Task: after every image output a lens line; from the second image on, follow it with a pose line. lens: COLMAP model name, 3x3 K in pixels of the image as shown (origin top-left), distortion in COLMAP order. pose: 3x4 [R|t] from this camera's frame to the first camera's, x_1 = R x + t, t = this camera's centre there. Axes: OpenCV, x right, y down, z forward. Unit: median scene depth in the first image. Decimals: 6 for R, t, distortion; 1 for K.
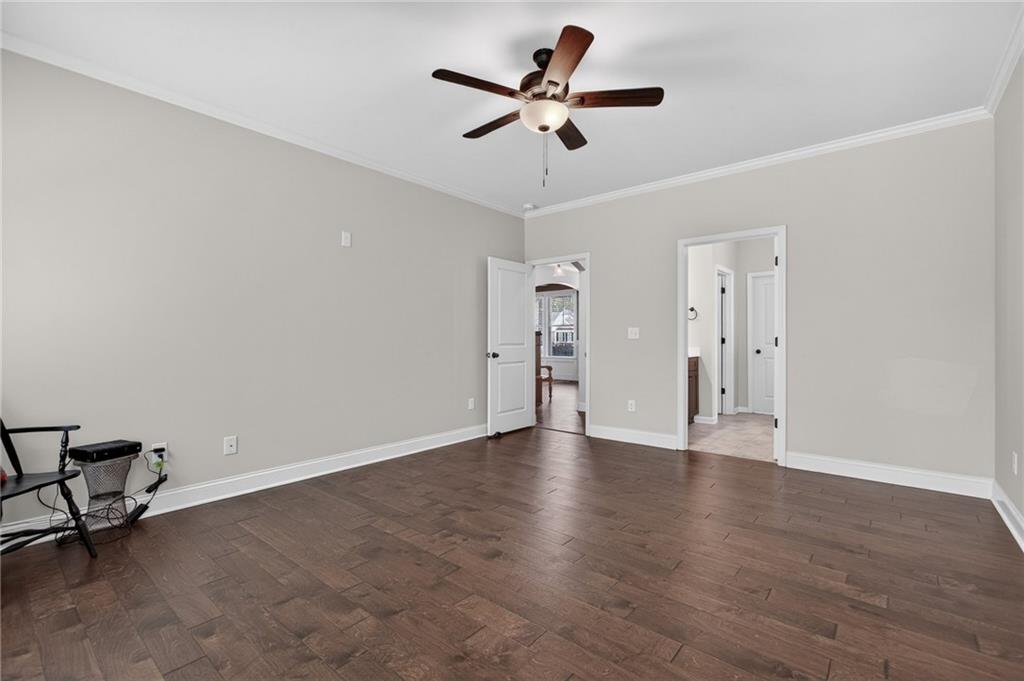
lens RADIAL K [[457.2, 0, 510.4], [0, 457.2, 340.4], [0, 0, 1]] dist [-0.003436, -0.000948]
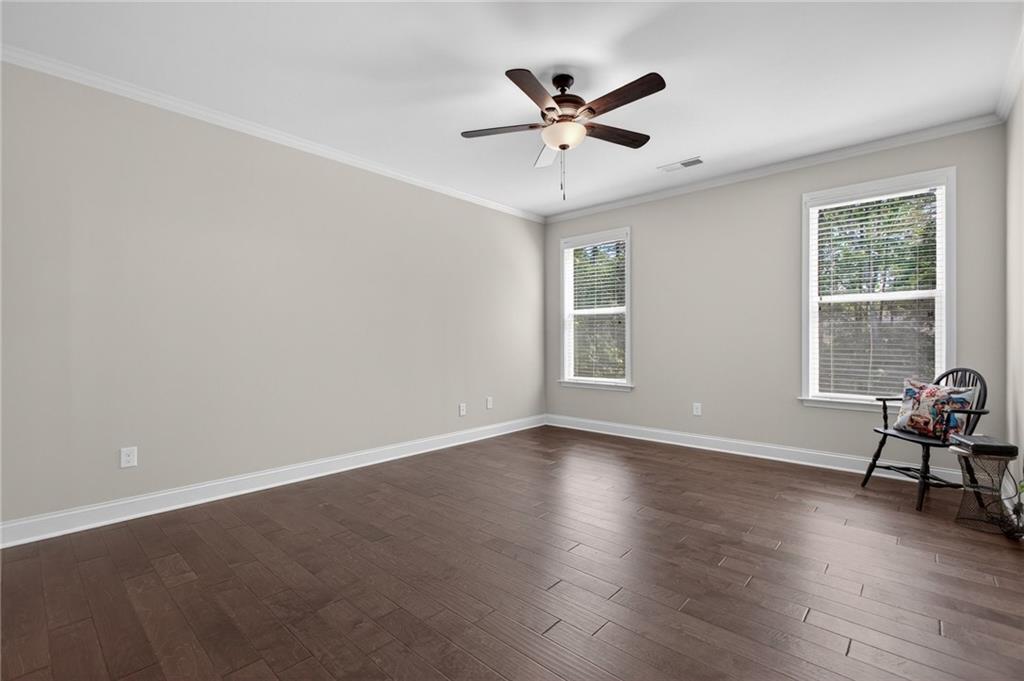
lens RADIAL K [[457.2, 0, 510.4], [0, 457.2, 340.4], [0, 0, 1]] dist [-0.003436, -0.000948]
pose [[-0.999333, 0.003852, 0.036326, 0.169304], [0.003922, 0.999991, 0.001864, -0.006881], [-0.036318, 0.002005, -0.999338, 2.163240]]
